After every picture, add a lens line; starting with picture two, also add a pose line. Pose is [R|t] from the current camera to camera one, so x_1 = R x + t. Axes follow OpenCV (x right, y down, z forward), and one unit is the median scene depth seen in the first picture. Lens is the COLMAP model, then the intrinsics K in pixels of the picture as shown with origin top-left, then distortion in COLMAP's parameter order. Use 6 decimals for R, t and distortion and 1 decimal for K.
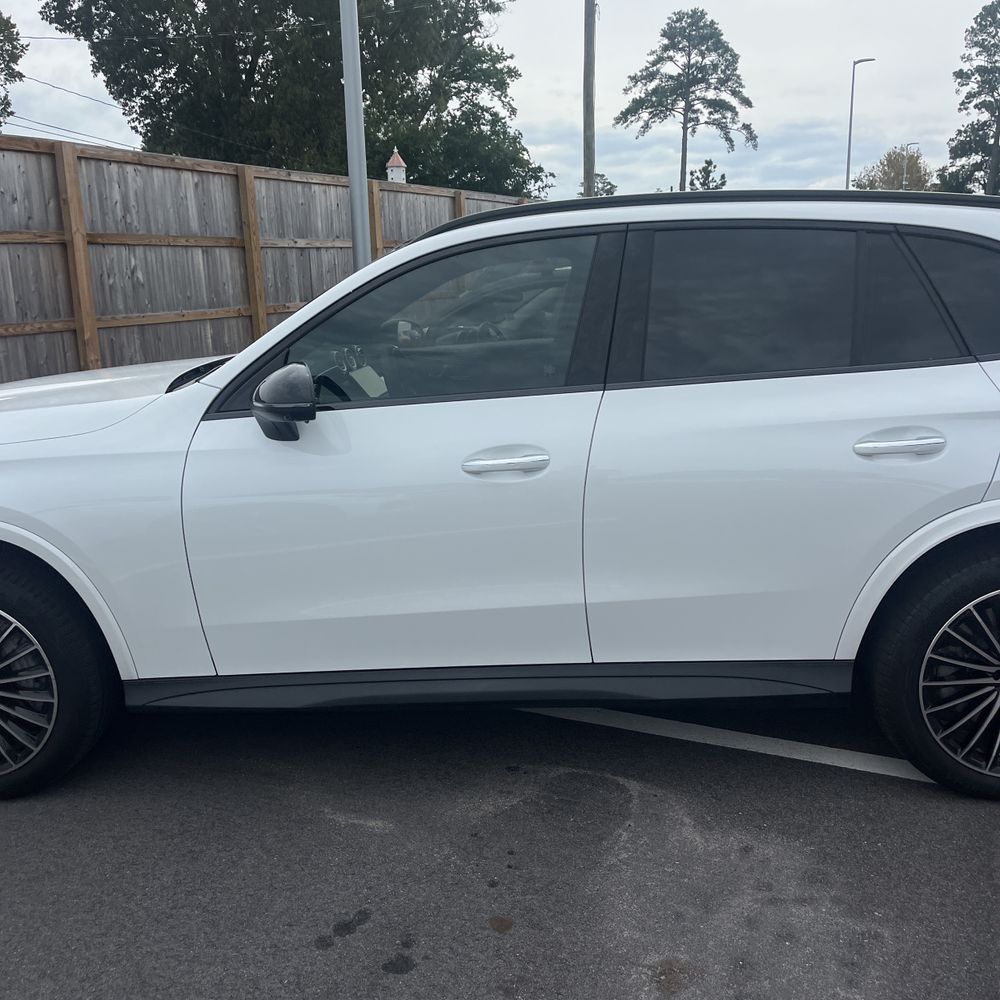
lens RADIAL K [[1013.2, 0, 510.8], [0, 1013.2, 501.4], [0, 0, 1]] dist [0.028862, 0.000000]
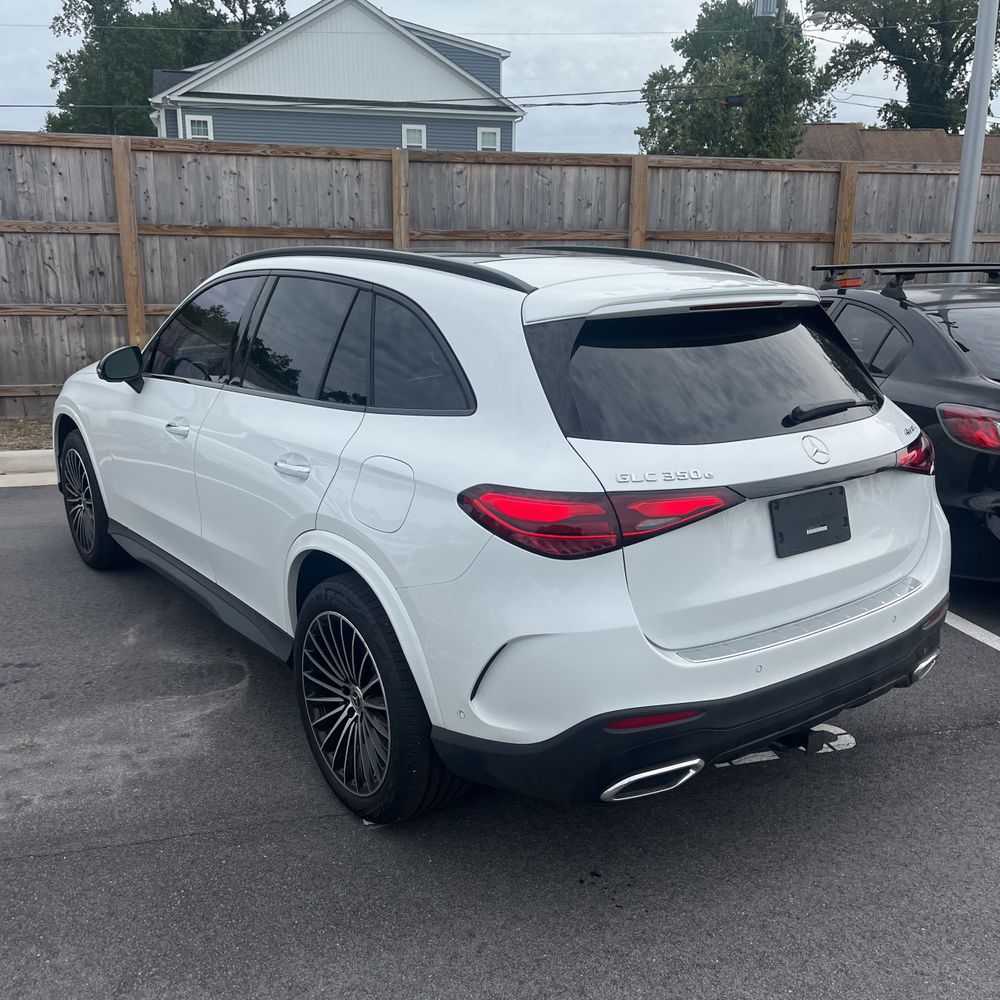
lens RADIAL K [[1013.2, 0, 500.5], [0, 1013.2, 497.1], [0, 0, 1]] dist [0.028862, 0.000000]
pose [[0.621077, 0.218293, -0.752736, 0.488422], [-0.201287, 0.972641, 0.115985, -0.071098], [0.757461, 0.079481, 0.648024, 0.139124]]
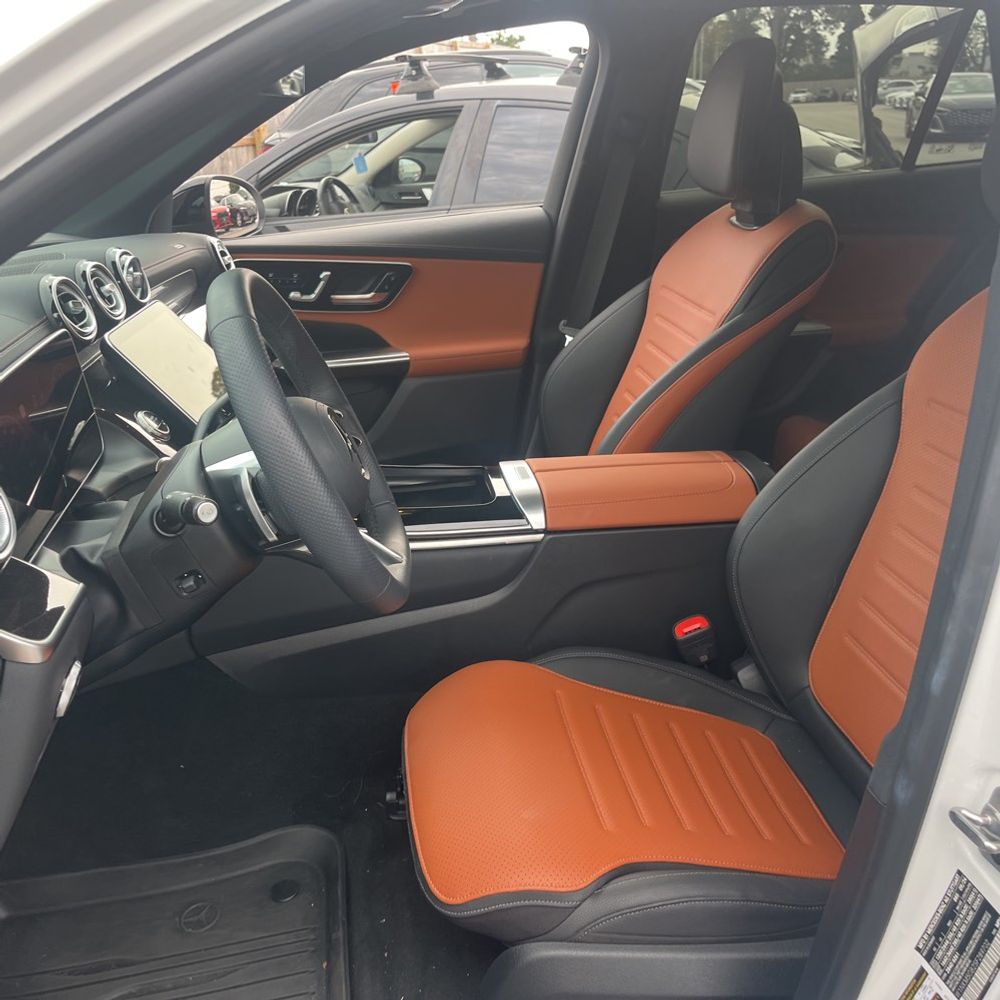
lens RADIAL K [[1013.2, 0, 502.9], [0, 1013.2, 494.8], [0, 0, 1]] dist [0.028862, 0.000000]
pose [[0.981385, -0.081279, 0.174004, -0.040326], [0.057818, 0.989035, 0.135894, -0.049818], [-0.183141, -0.123304, 0.975323, 0.279178]]
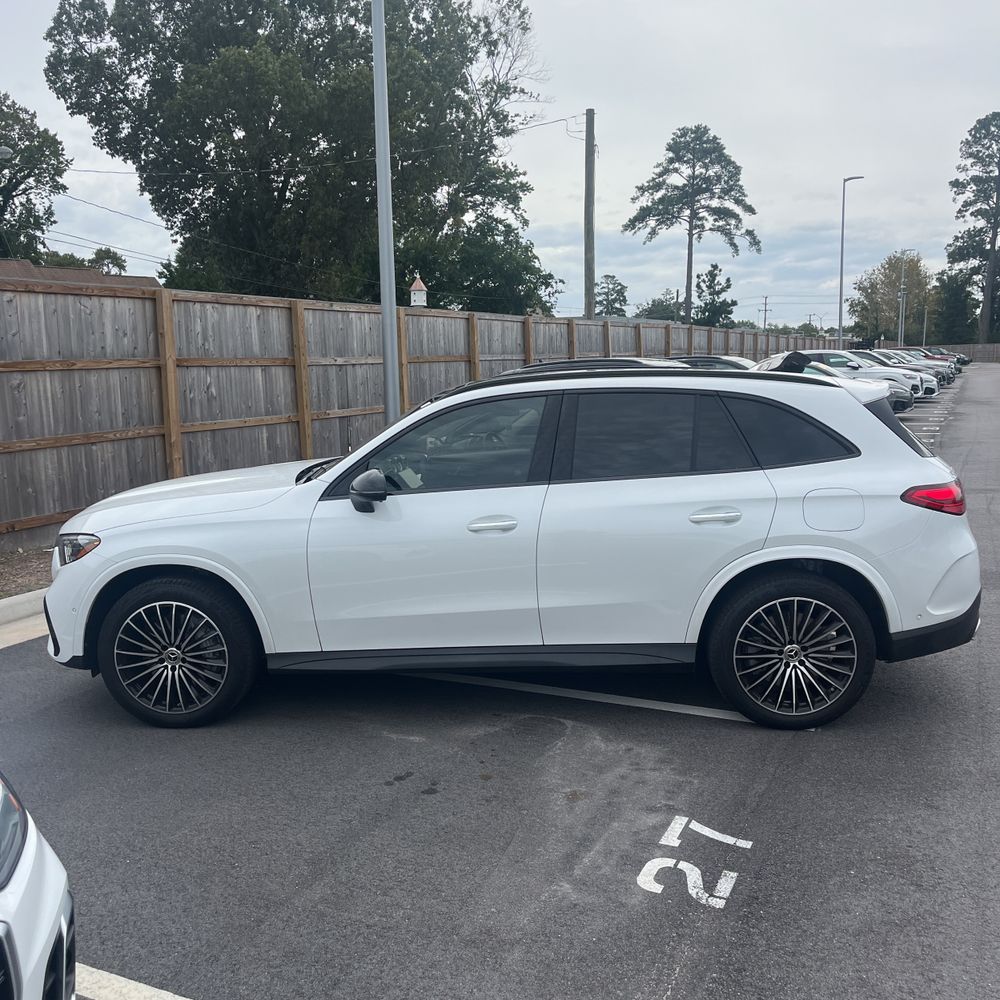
lens RADIAL K [[1013.2, 0, 500.3], [0, 1013.2, 510.1], [0, 0, 1]] dist [0.028862, 0.000000]
pose [[0.999719, 0.005246, -0.023103, 0.016926], [-0.007125, 0.996605, -0.082023, 0.026904], [0.022594, 0.082164, 0.996363, -0.255263]]
